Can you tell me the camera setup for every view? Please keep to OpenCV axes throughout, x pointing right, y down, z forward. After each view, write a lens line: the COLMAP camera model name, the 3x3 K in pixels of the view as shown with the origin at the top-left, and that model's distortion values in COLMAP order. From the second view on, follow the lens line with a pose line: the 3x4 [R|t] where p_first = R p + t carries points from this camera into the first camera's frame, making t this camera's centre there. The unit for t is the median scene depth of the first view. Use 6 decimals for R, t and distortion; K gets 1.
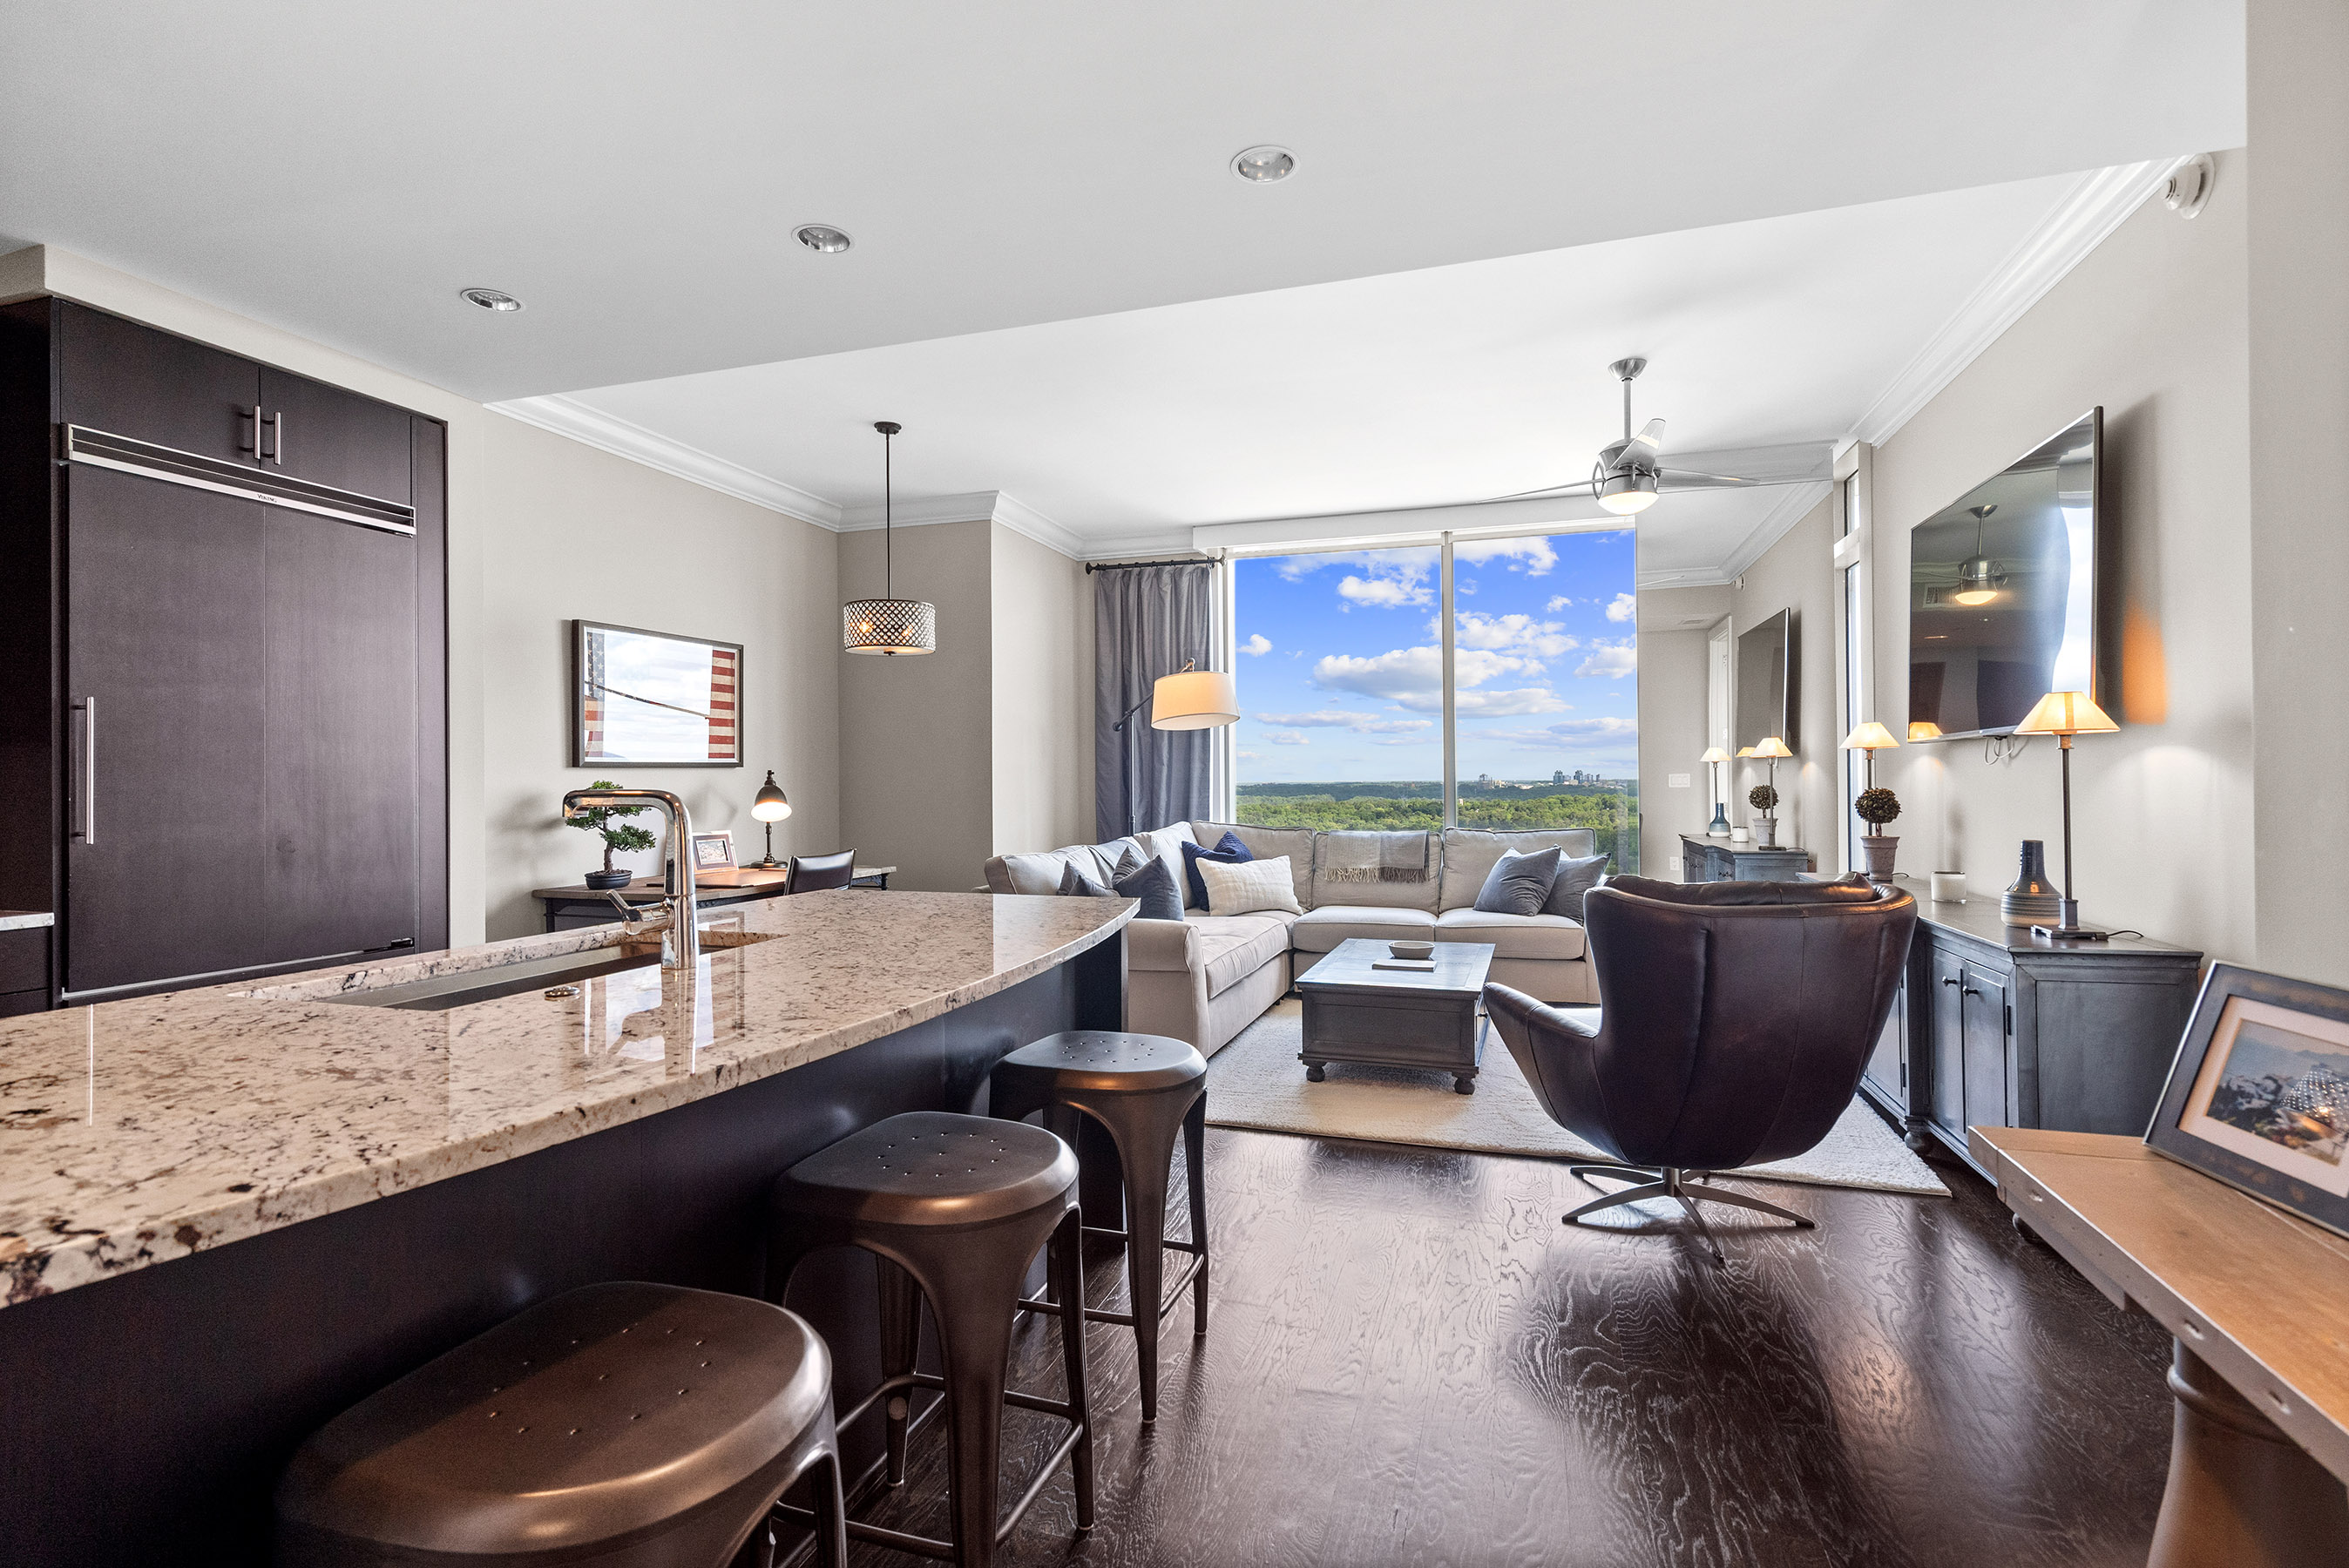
lens RADIAL K [[1111.3, 0, 1176.8], [0, 1111.3, 776.0], [0, 0, 1]] dist [0.006104, 0.000435]
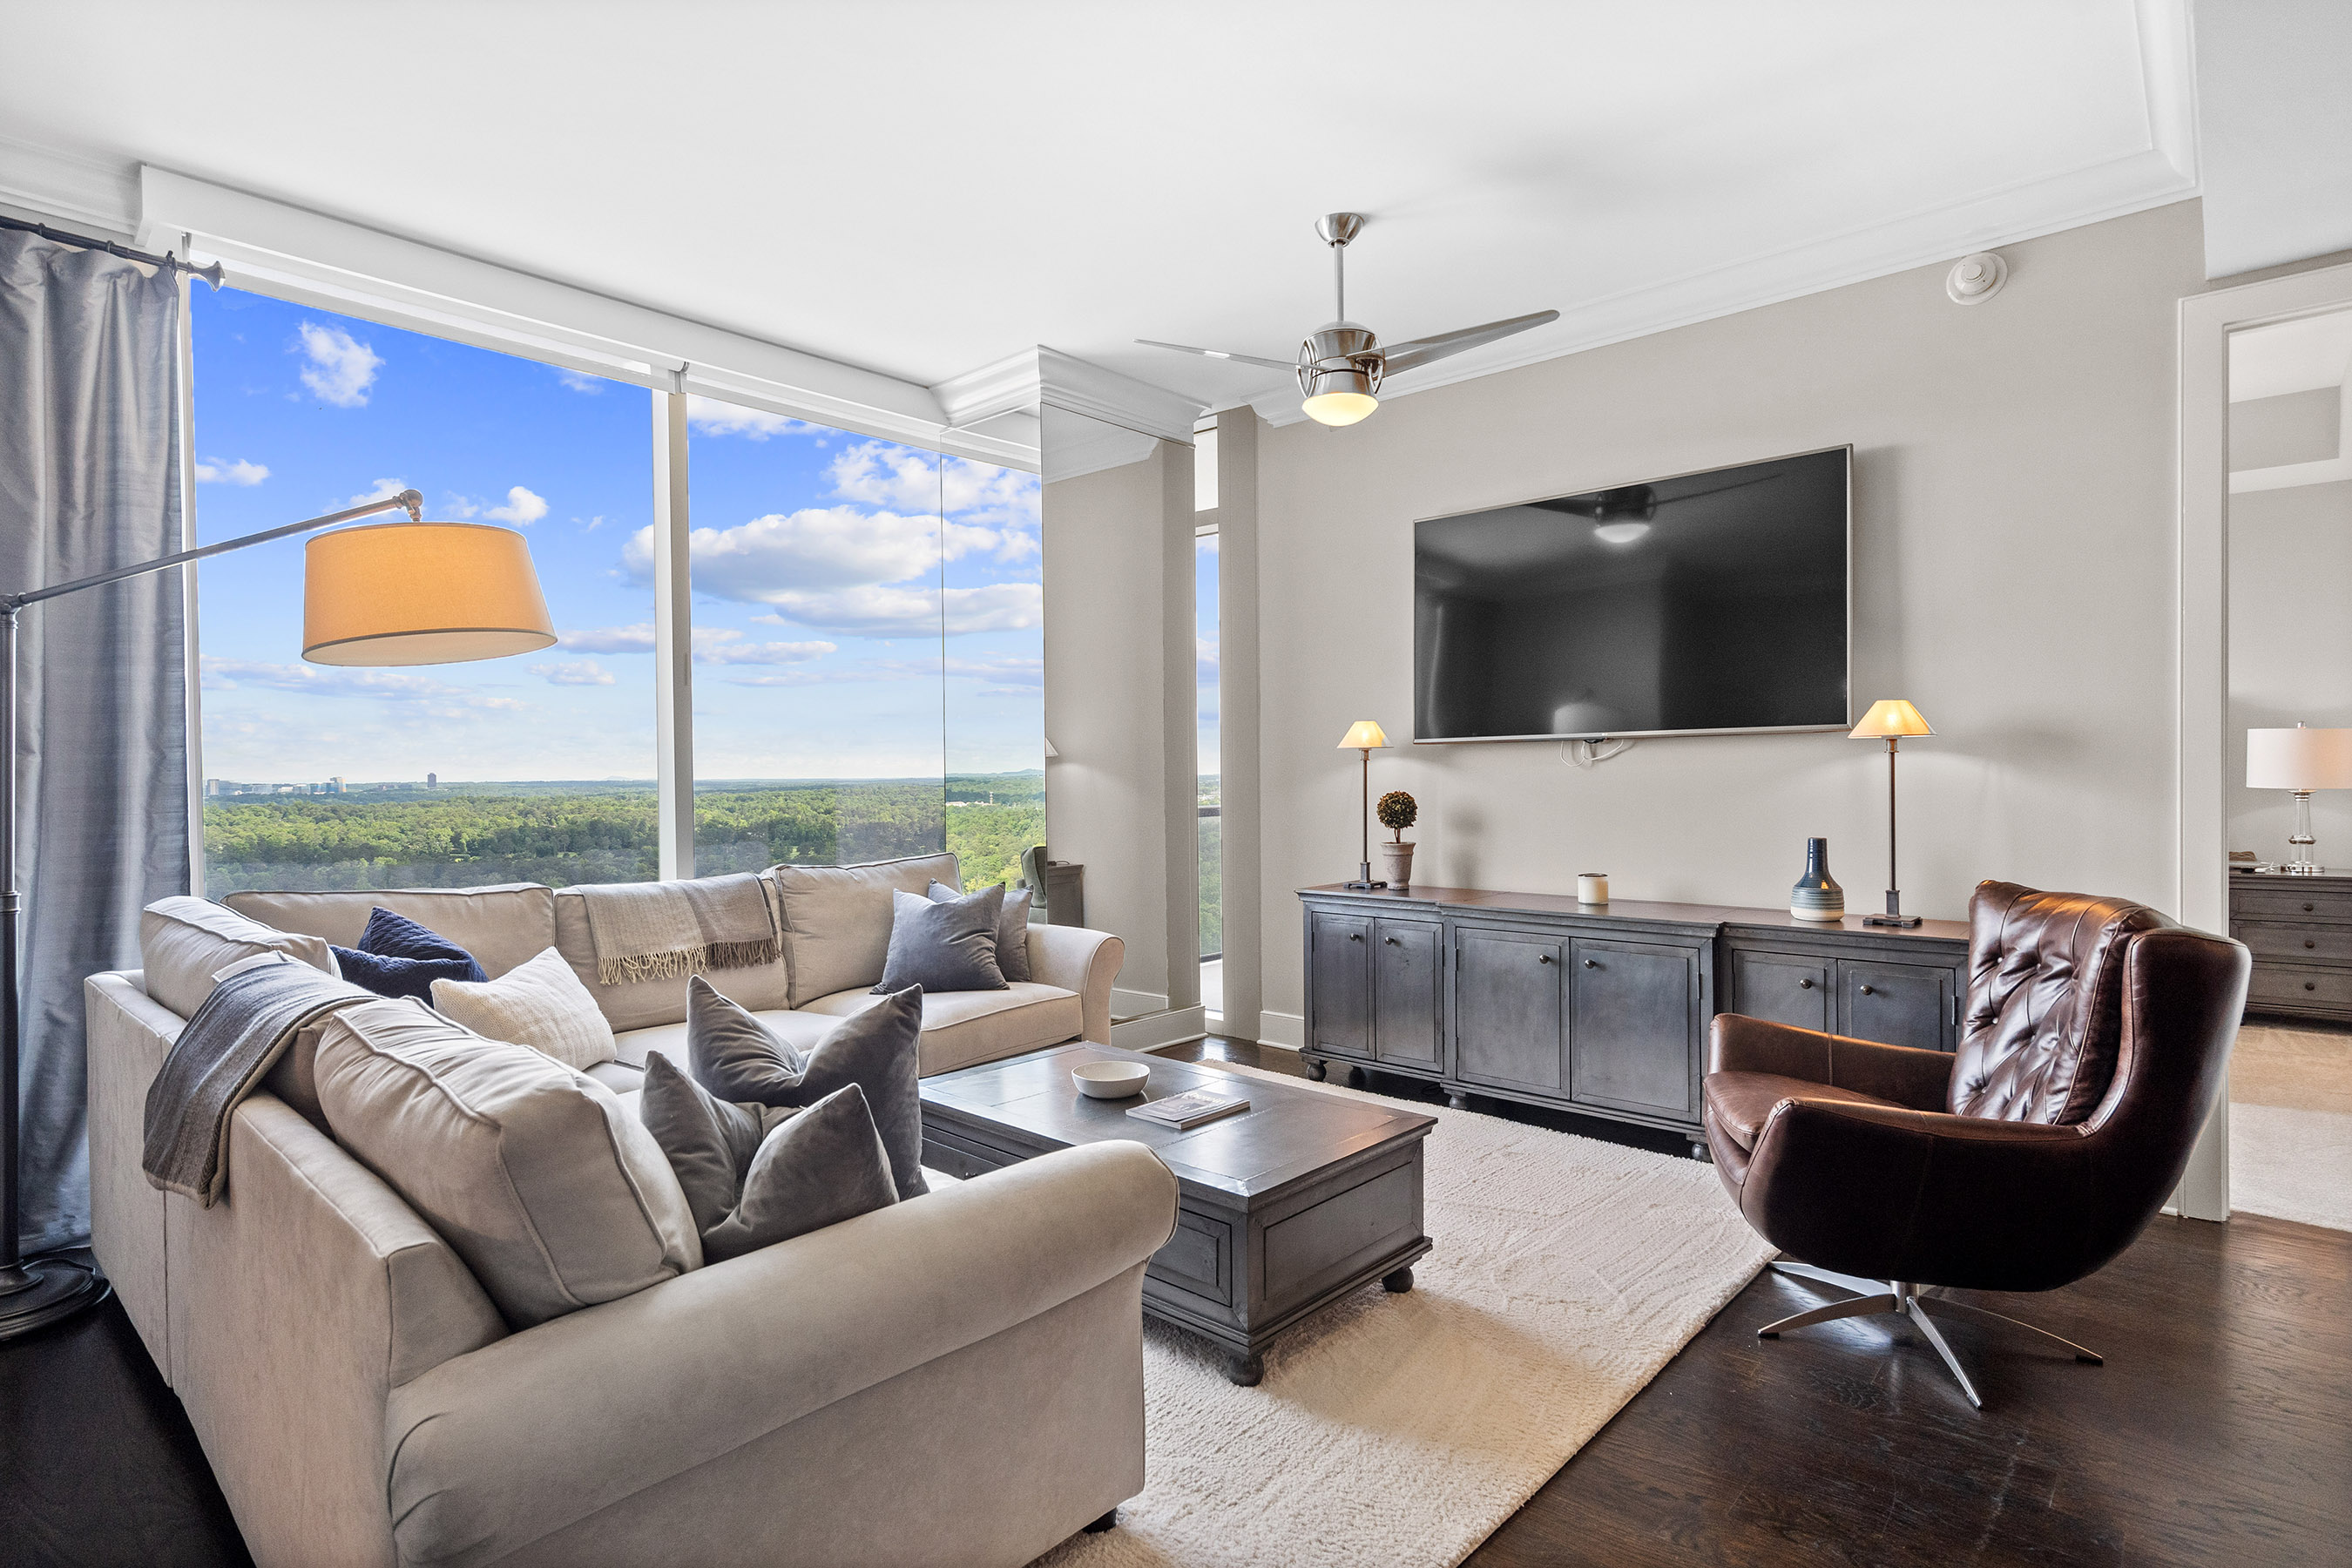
lens RADIAL K [[1197.8, 0, 1180.4], [0, 1197.8, 785.1], [0, 0, 1]] dist [0.006932, -0.001253]
pose [[0.416899, -0.004758, 0.908940, -0.297758], [0.002466, 0.999989, 0.004104, 0.000954], [-0.908949, 0.000530, 0.416906, 0.618993]]
